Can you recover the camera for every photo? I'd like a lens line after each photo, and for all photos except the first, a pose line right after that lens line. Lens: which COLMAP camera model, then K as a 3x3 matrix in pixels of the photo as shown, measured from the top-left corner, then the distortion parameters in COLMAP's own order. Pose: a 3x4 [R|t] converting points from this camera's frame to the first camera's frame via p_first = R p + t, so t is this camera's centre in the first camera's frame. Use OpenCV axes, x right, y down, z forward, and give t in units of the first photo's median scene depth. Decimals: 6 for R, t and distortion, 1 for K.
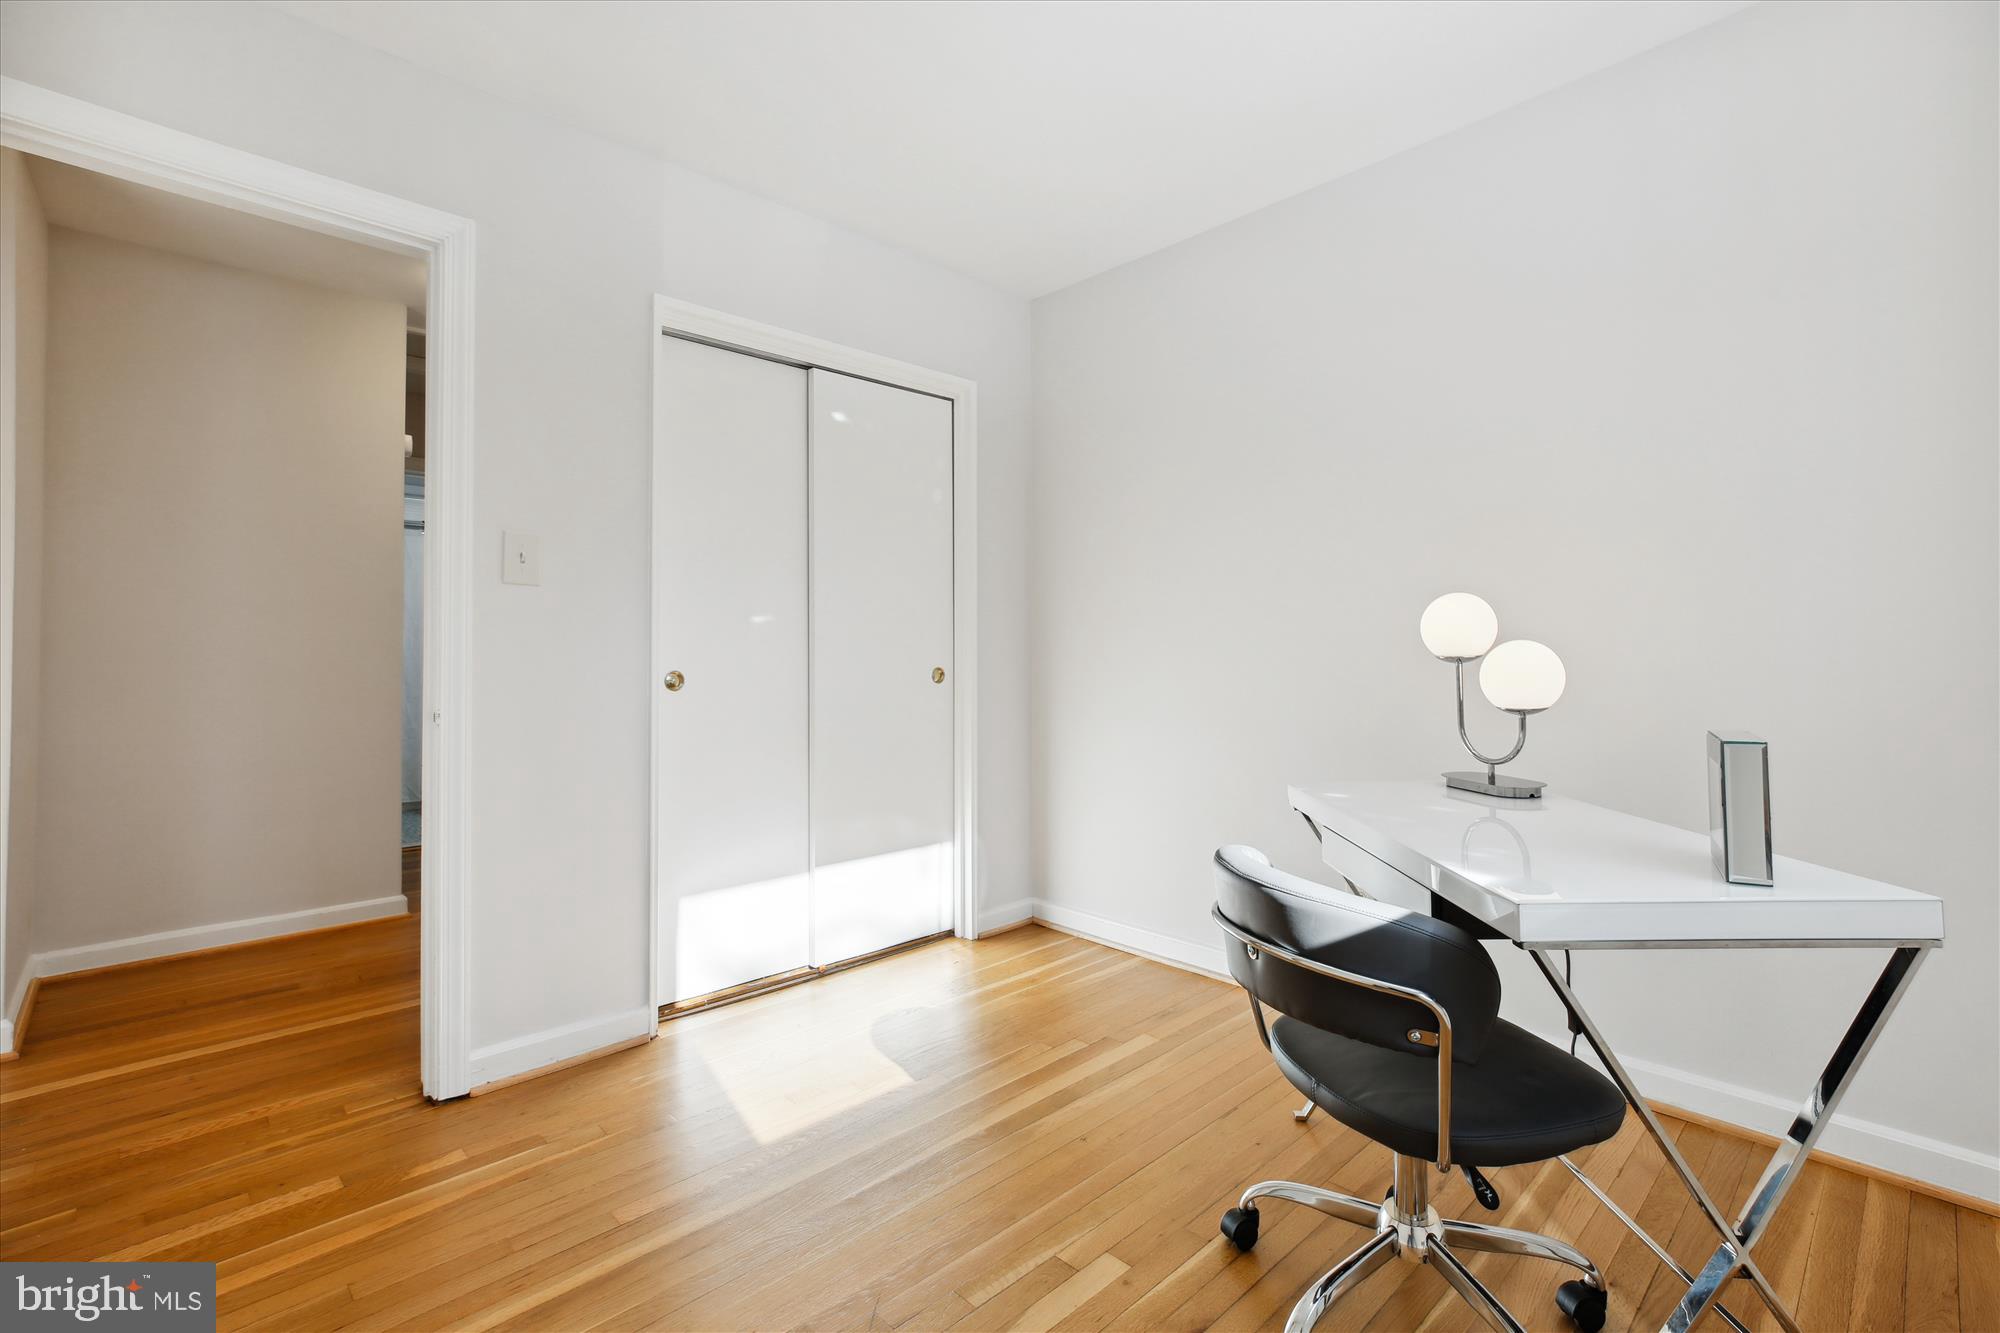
lens RADIAL K [[896.5, 0, 1009.9], [0, 896.5, 658.8], [0, 0, 1]] dist [0.003514, 0.001377]
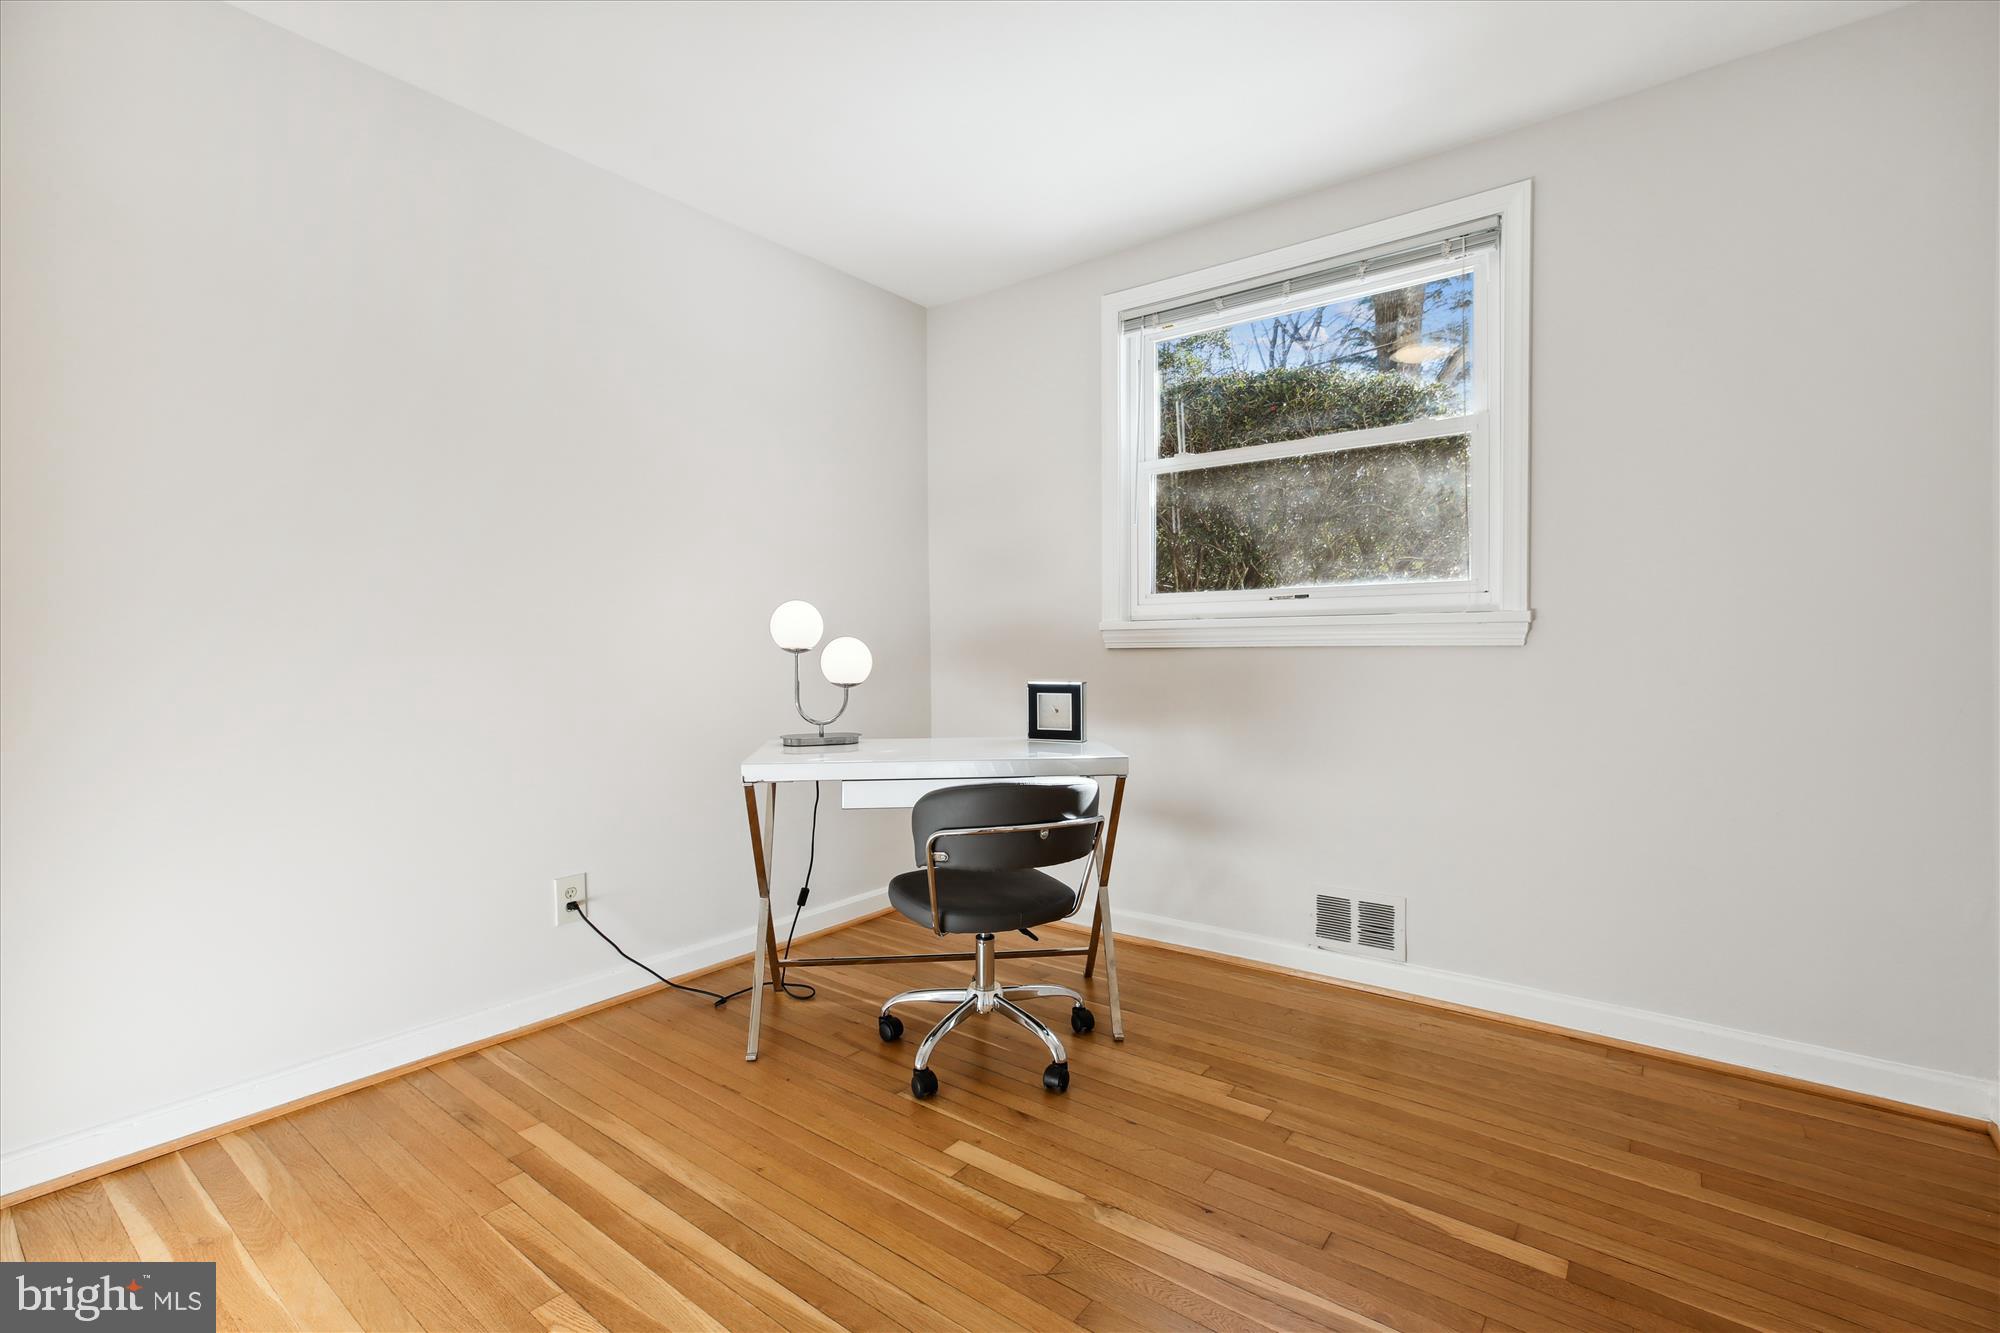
lens RADIAL K [[896.5, 0, 1009.9], [0, 896.5, 658.8], [0, 0, 1]] dist [0.003514, 0.001377]
pose [[-0.151743, -0.004666, 0.988409, -0.894478], [0.002168, 0.999985, 0.005053, 0.007202], [-0.988418, 0.002909, -0.151731, 0.914829]]
